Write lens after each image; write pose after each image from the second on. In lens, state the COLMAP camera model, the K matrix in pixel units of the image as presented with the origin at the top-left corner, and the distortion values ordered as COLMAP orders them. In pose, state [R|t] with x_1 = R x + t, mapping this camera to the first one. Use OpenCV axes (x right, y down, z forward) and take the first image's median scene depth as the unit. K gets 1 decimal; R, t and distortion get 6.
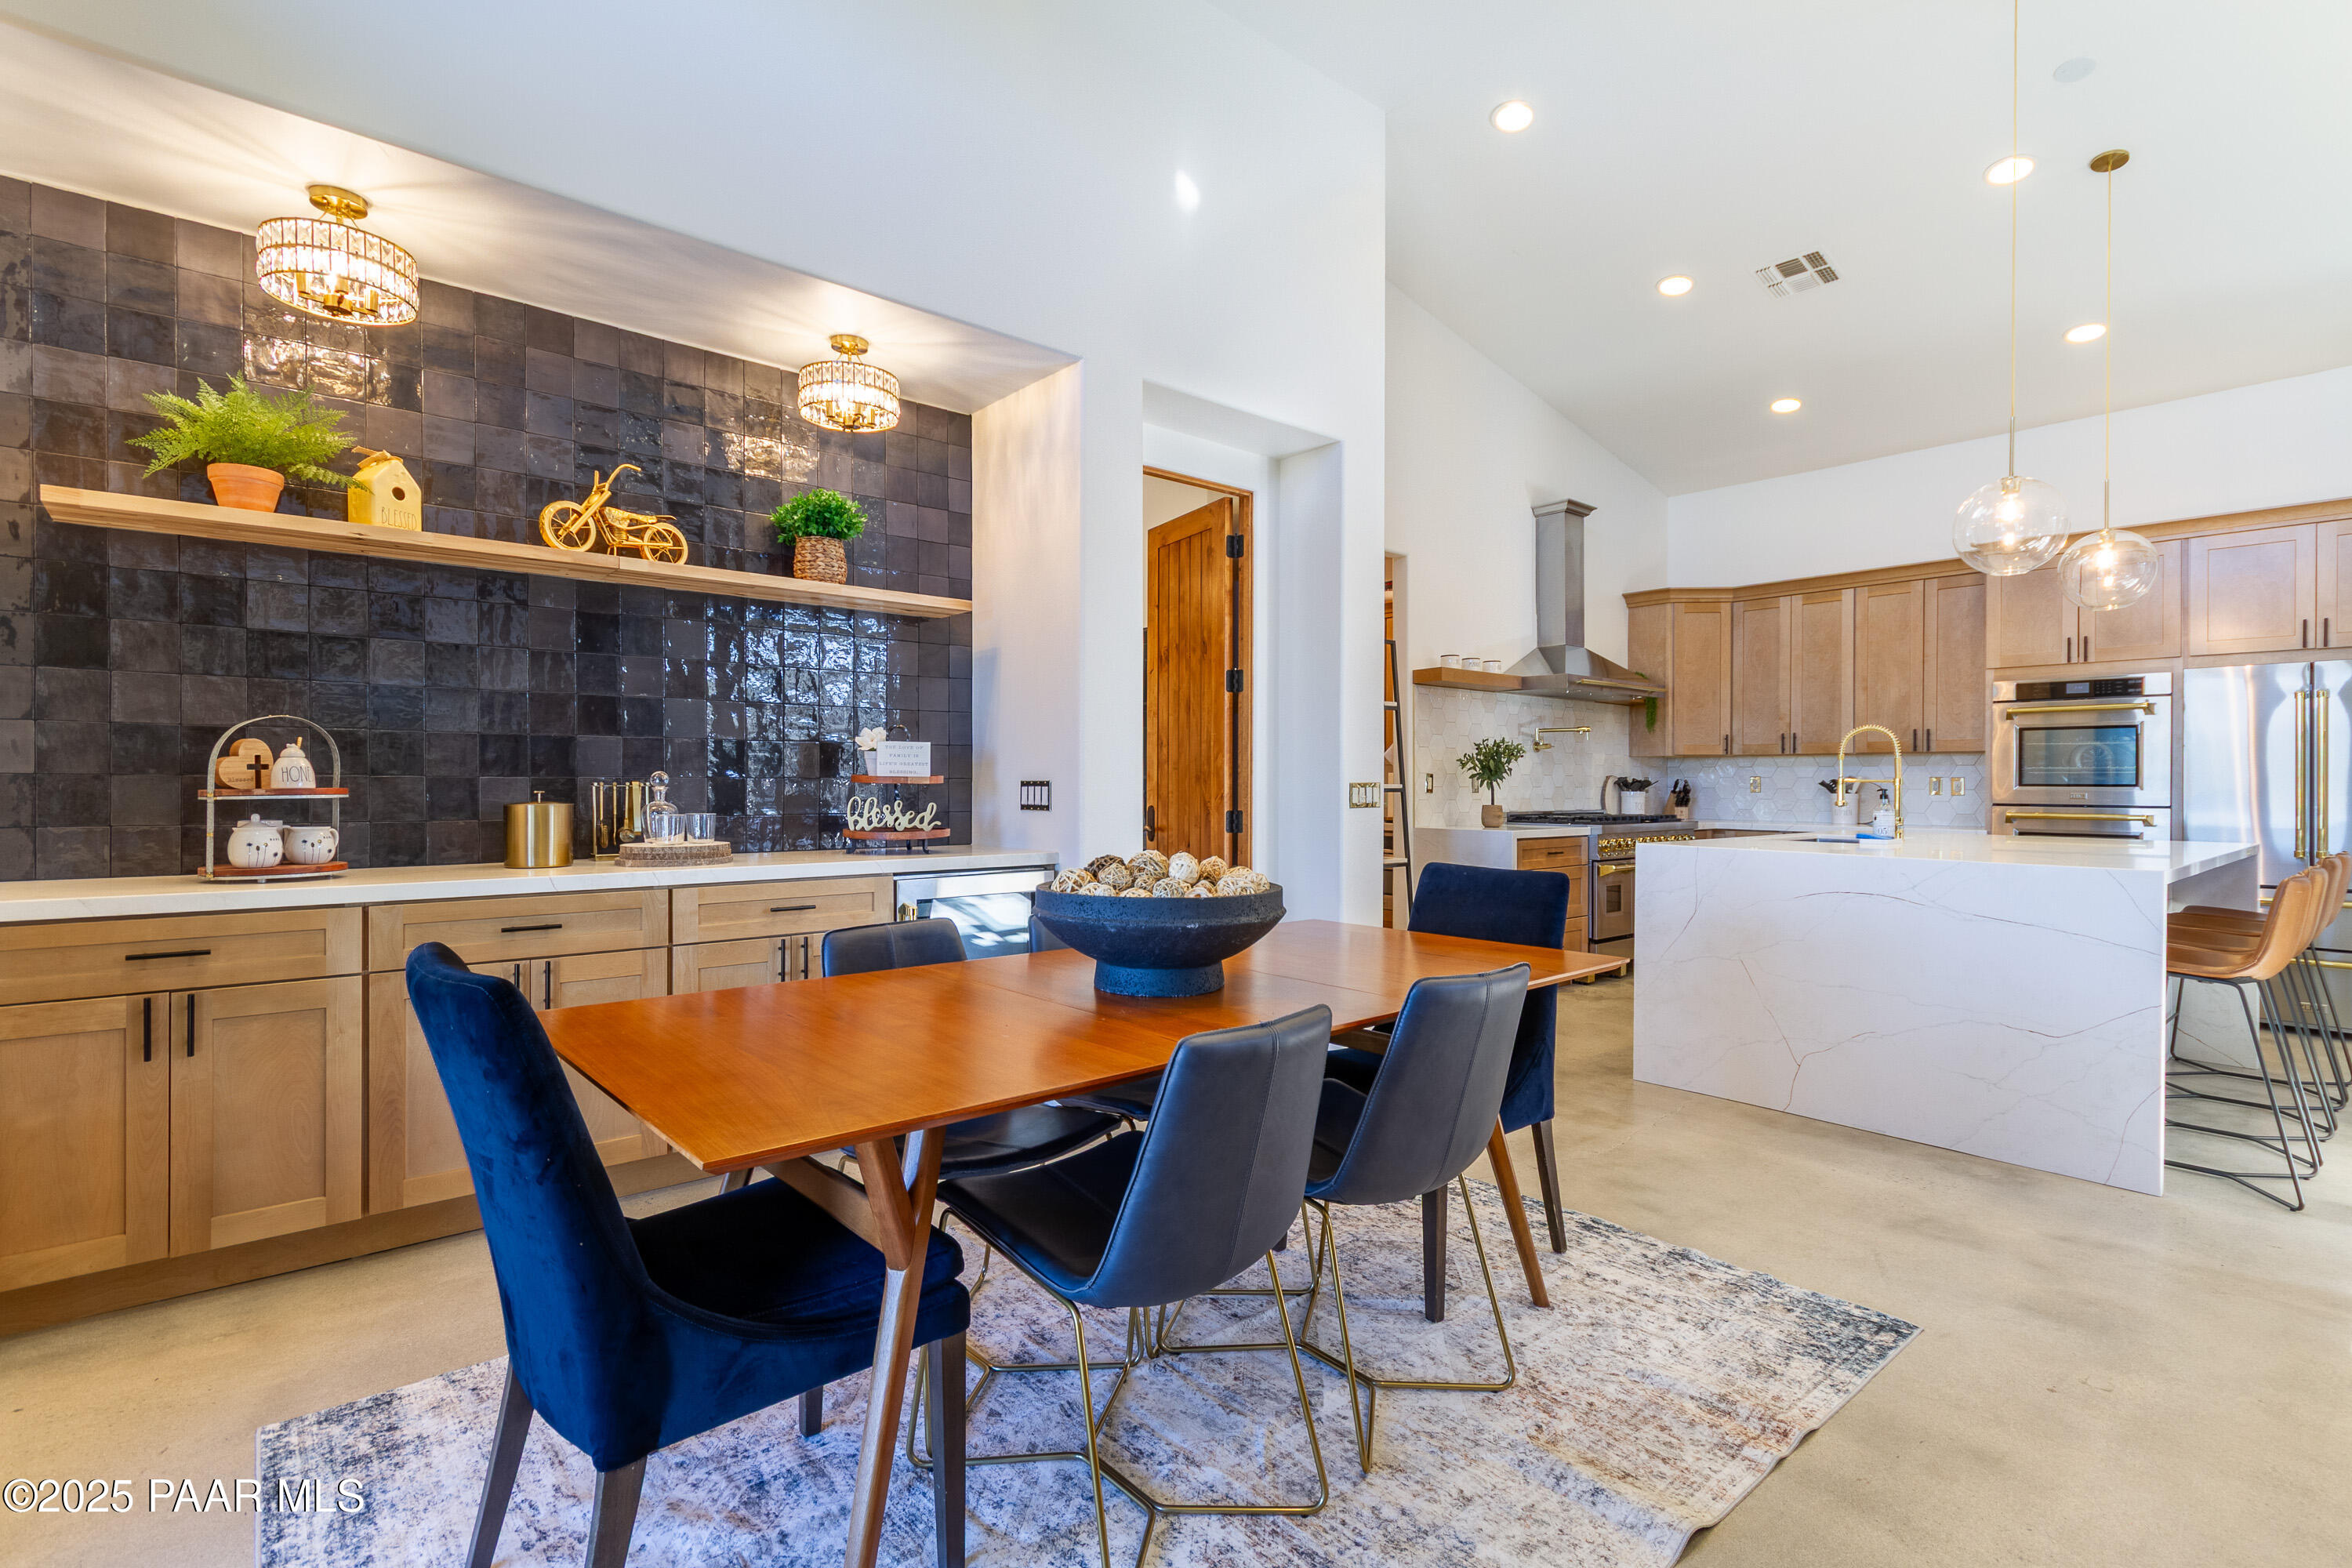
lens RADIAL K [[1094.0, 0, 1176.0], [0, 1094.0, 784.0], [0, 0, 1]] dist [0.011571, 0.000683]
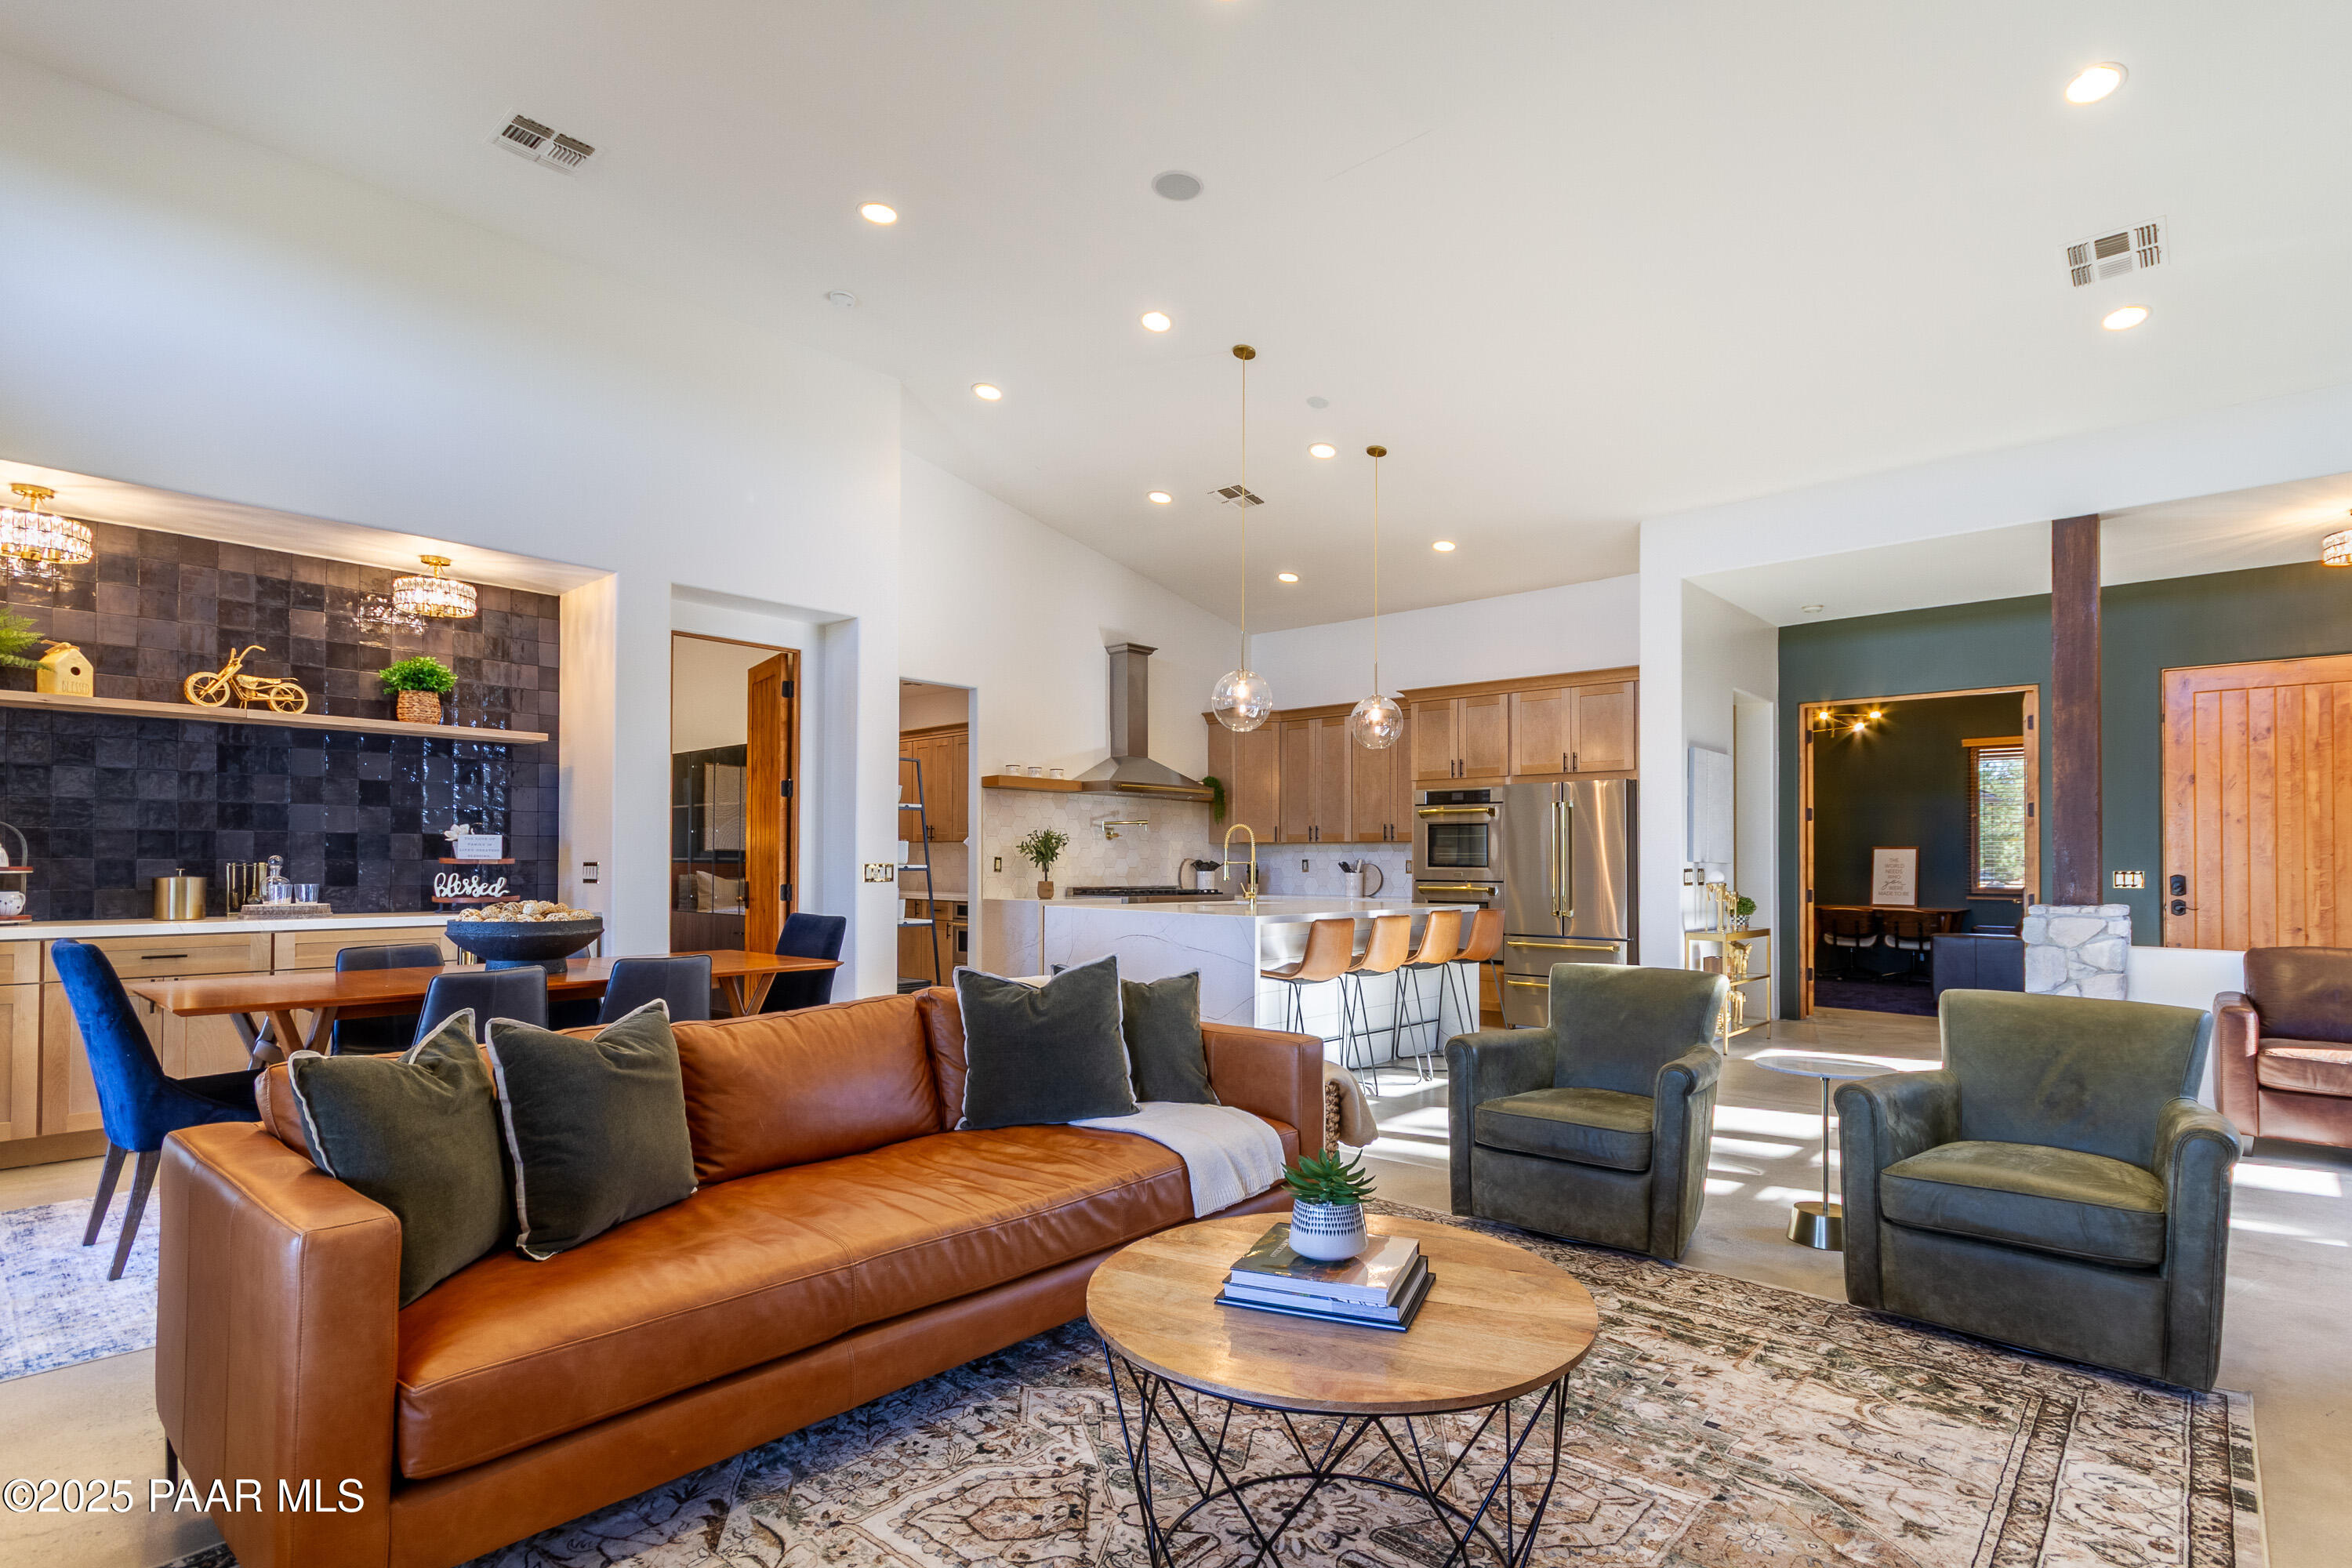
lens RADIAL K [[1130.0, 0, 1183.6], [0, 1130.0, 845.8], [0, 0, 1]] dist [0.023571, -0.007193]
pose [[0.991448, 0.002538, 0.130474, 0.524194], [-0.000208, 0.999840, -0.017870, 0.002360], [-0.130499, 0.017690, 0.991291, -0.663113]]
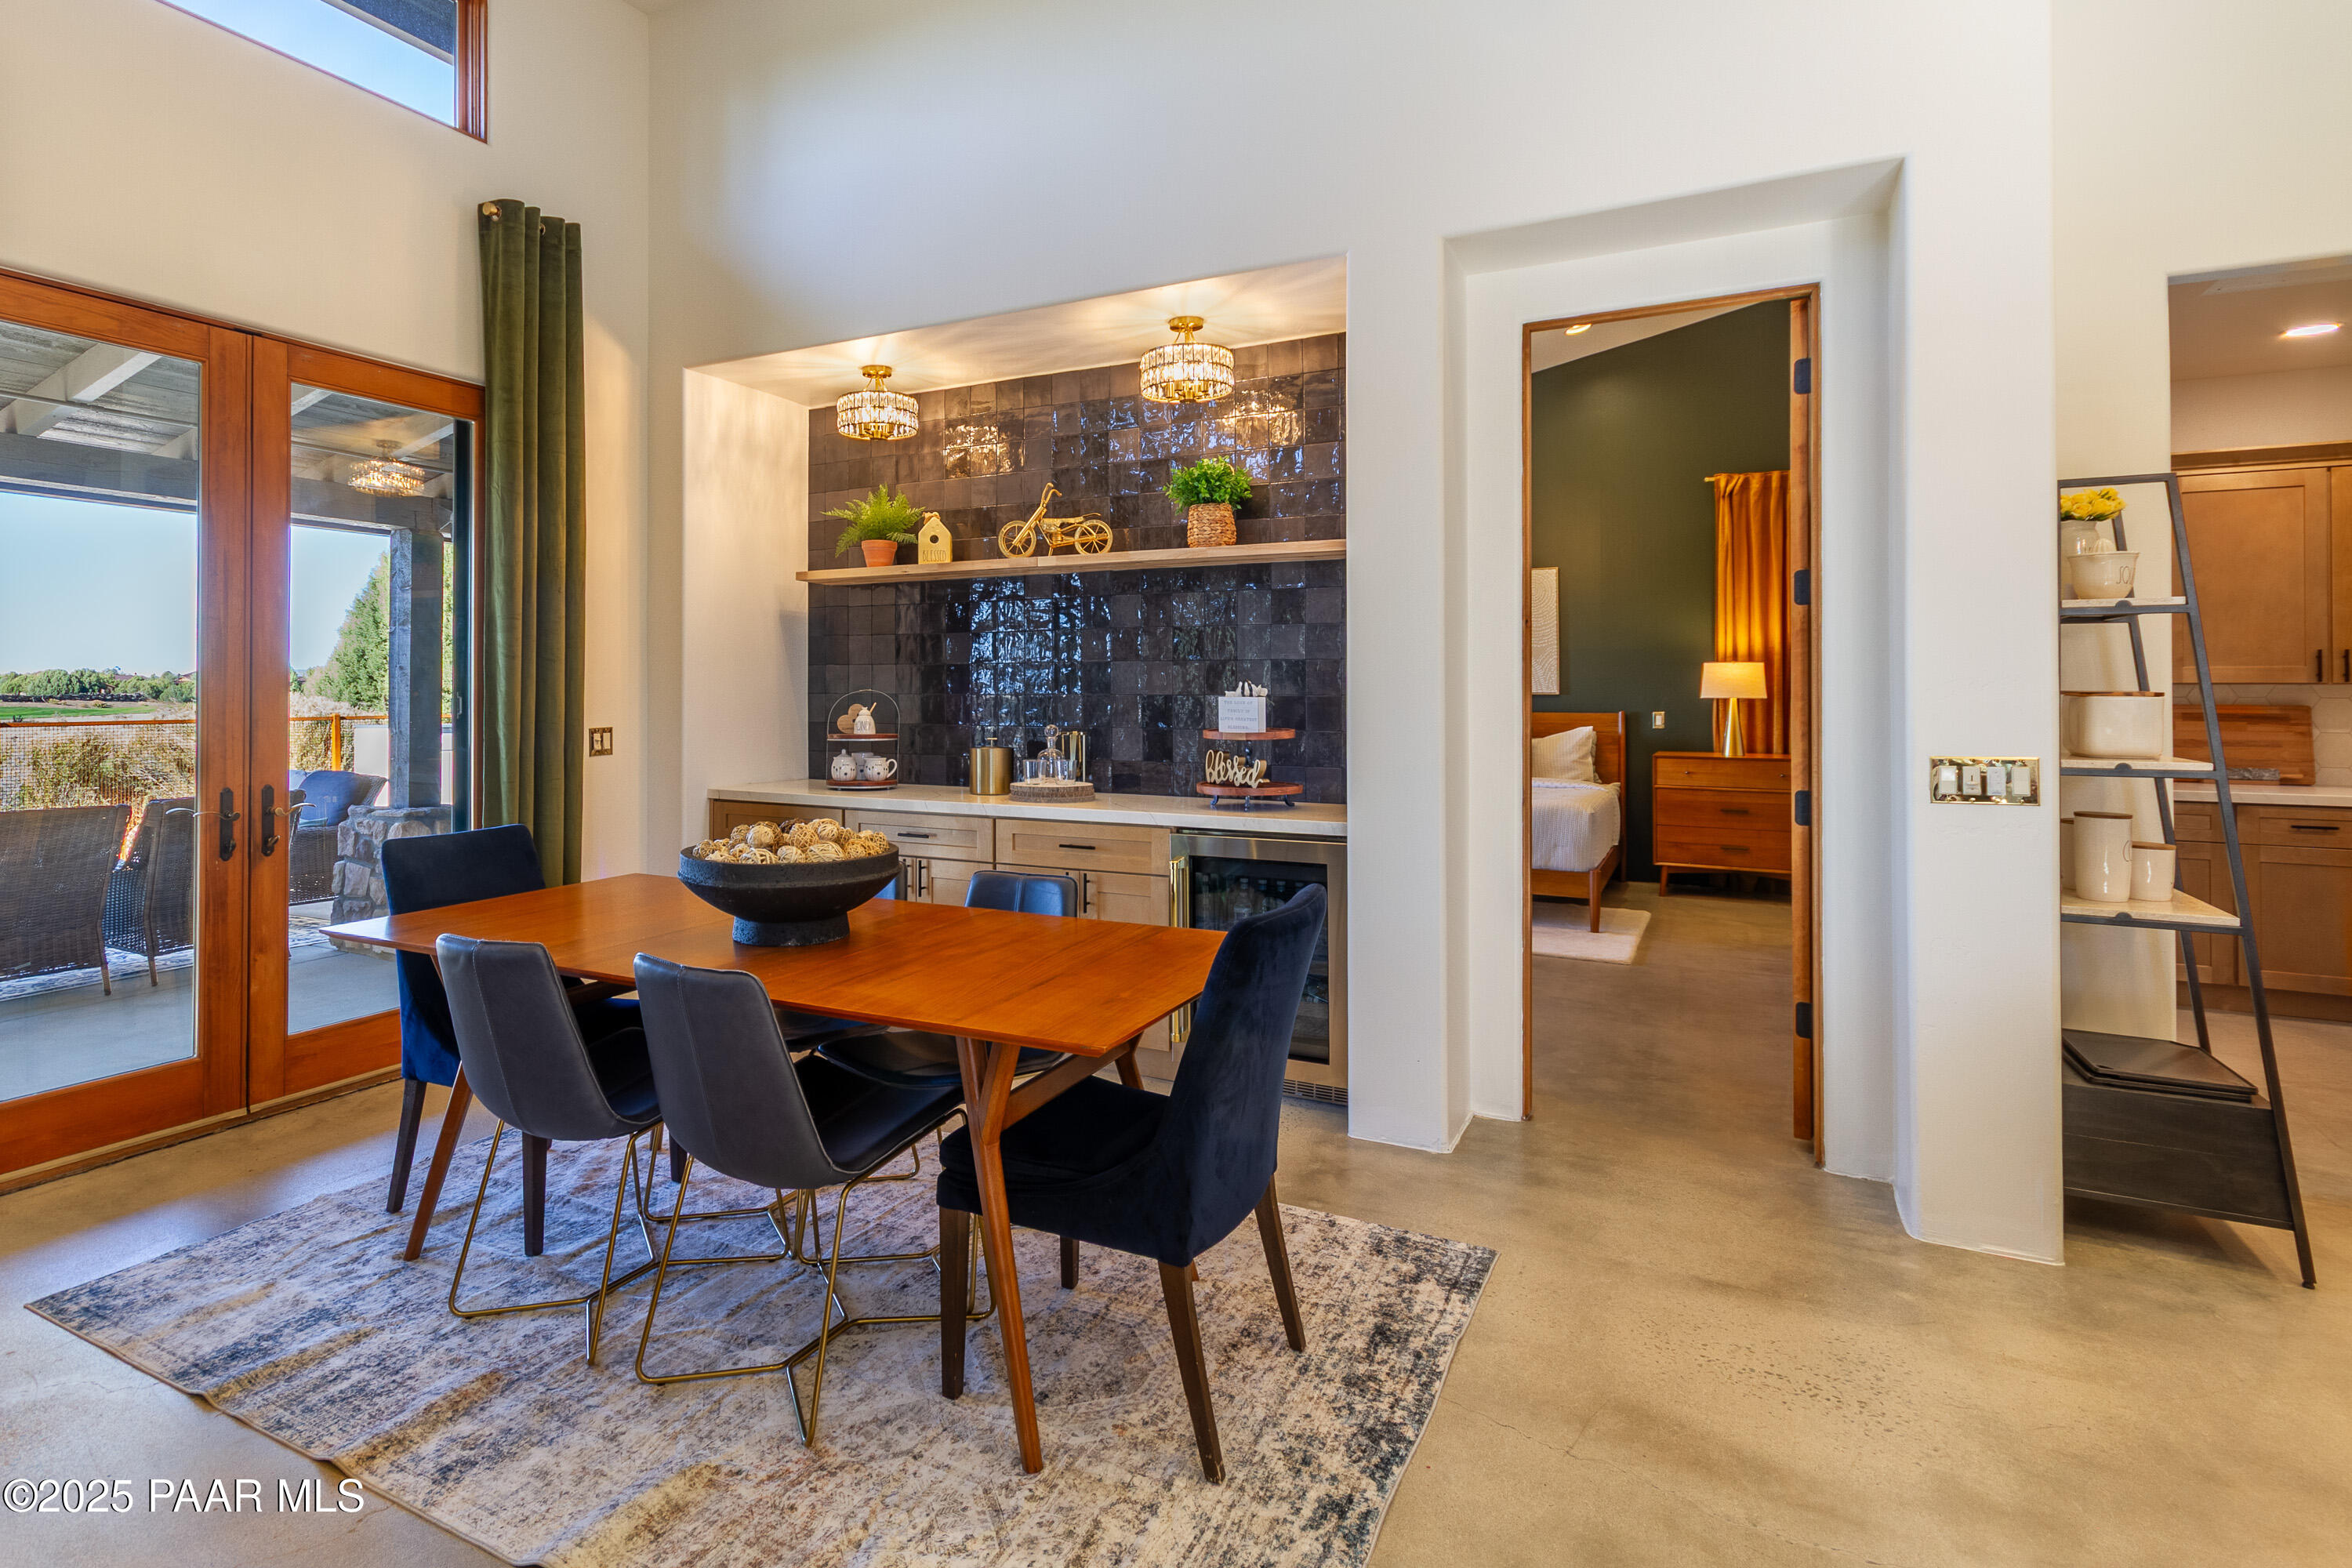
lens RADIAL K [[1222.6, 0, 1087.0], [0, 1222.6, 685.5], [0, 0, 1]] dist [0.002986, 0.000547]
pose [[0.354530, -0.008410, -0.935007, 0.831581], [-0.002694, 0.999946, -0.010016, -0.041609], [0.935041, 0.006070, 0.354488, 0.535182]]
